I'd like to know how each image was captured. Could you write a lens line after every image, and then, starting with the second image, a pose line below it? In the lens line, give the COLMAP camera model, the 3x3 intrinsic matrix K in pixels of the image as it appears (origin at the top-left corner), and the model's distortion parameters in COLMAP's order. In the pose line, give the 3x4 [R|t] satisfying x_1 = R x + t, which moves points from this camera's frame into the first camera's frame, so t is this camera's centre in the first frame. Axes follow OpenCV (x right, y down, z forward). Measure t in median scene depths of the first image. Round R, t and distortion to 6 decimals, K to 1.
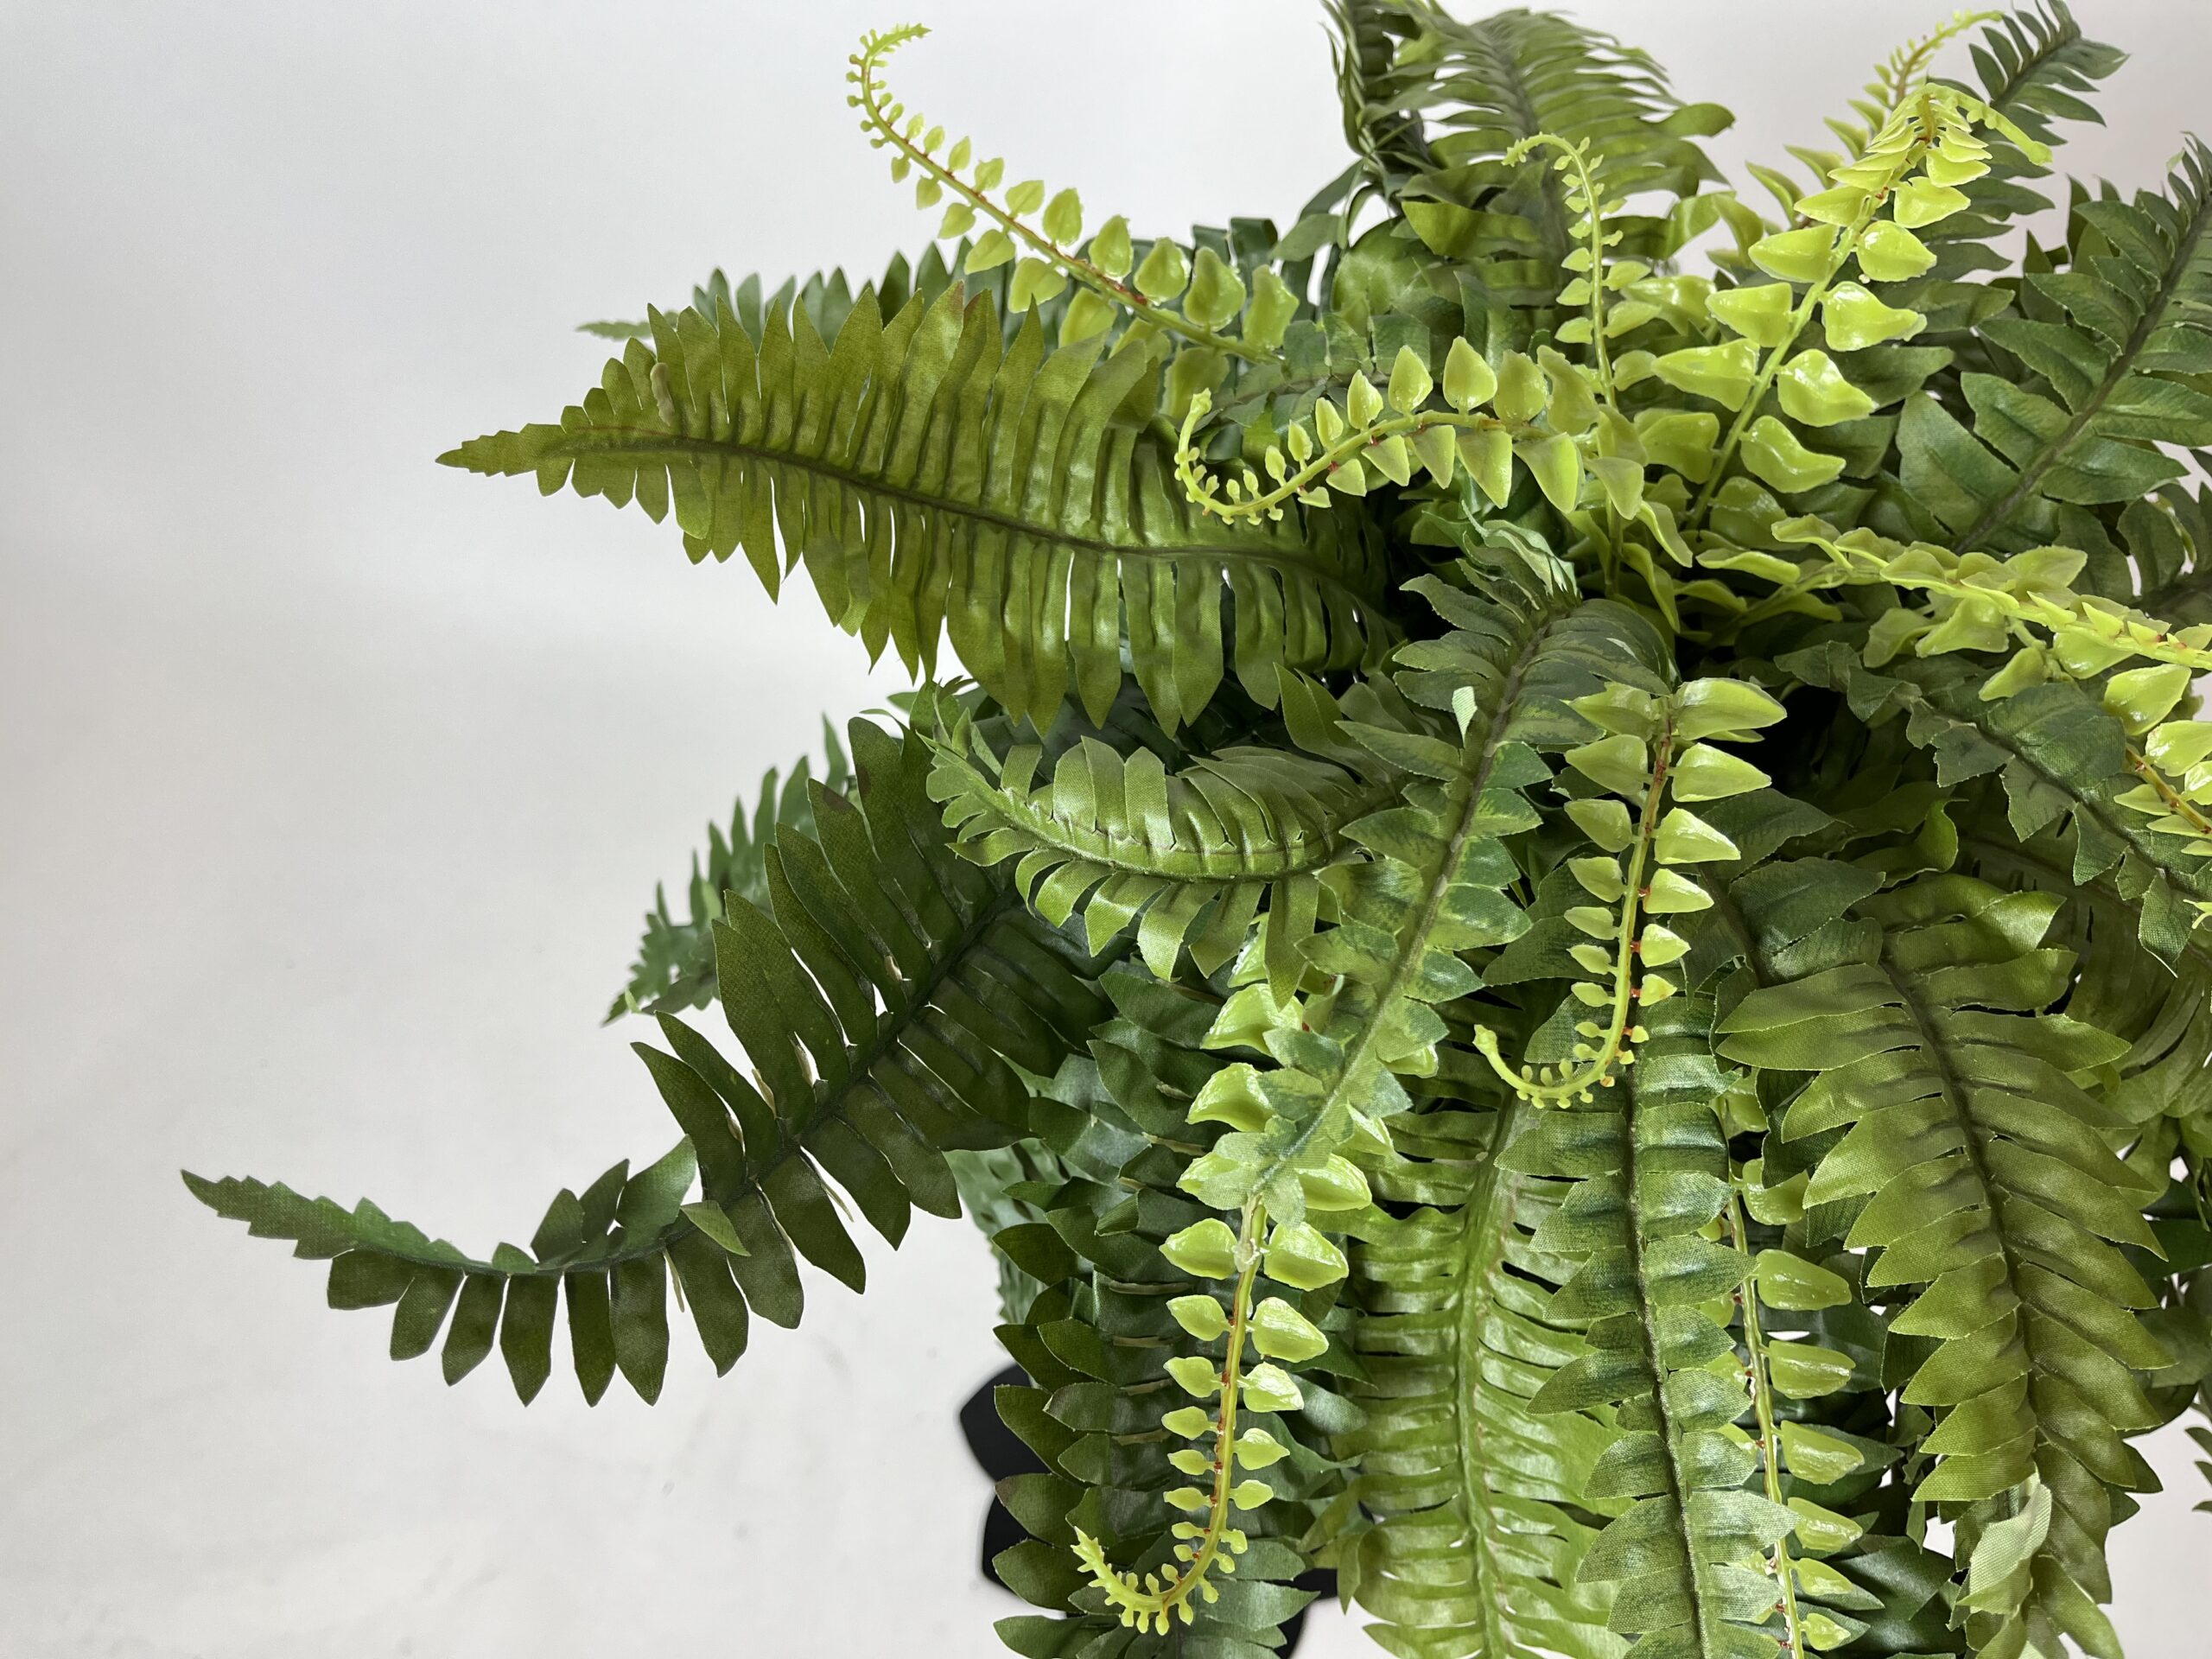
lens RADIAL K [[1850.1, 0, 1110.7], [0, 1850.1, 755.6], [0, 0, 1]] dist [0.069932, -0.132126]
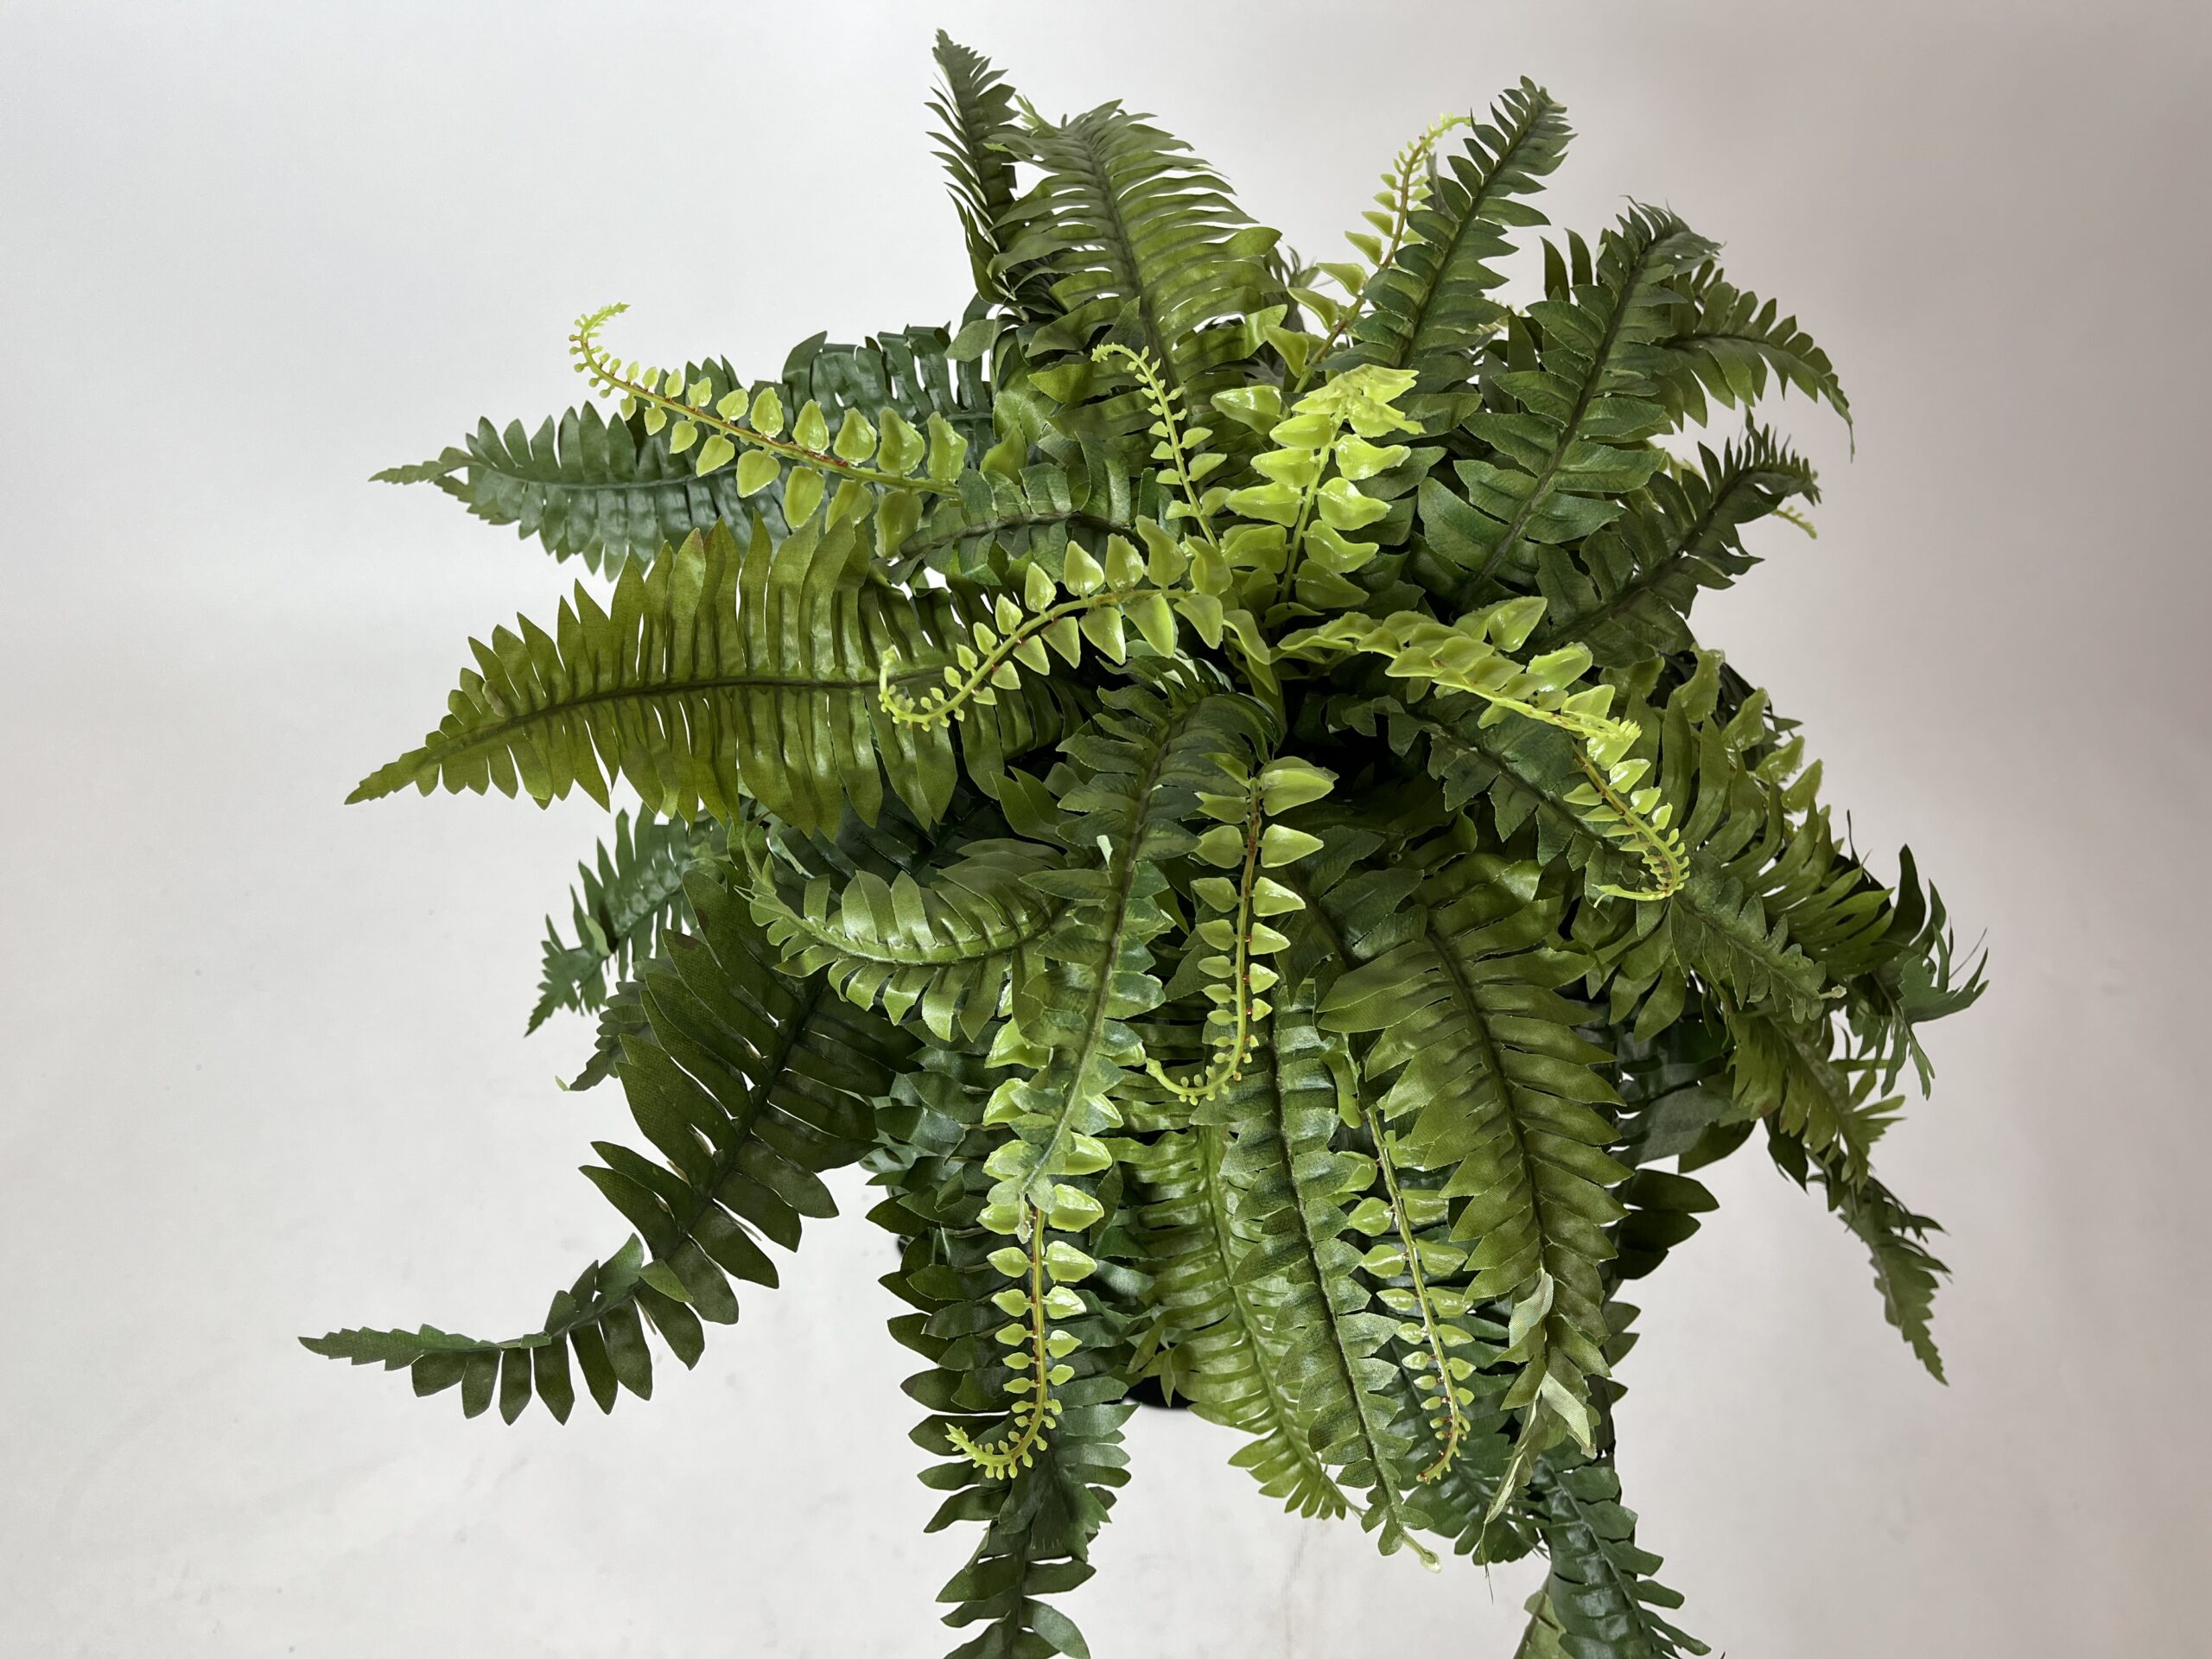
lens RADIAL K [[1765.3, 0, 1106.0], [0, 1765.3, 829.5], [0, 0, 1]] dist [0.066560, -0.118186]
pose [[0.979765, -0.187639, 0.069652, 0.082777], [0.175493, 0.972704, 0.151820, -0.212552], [-0.096238, -0.136525, 0.985951, -0.311547]]
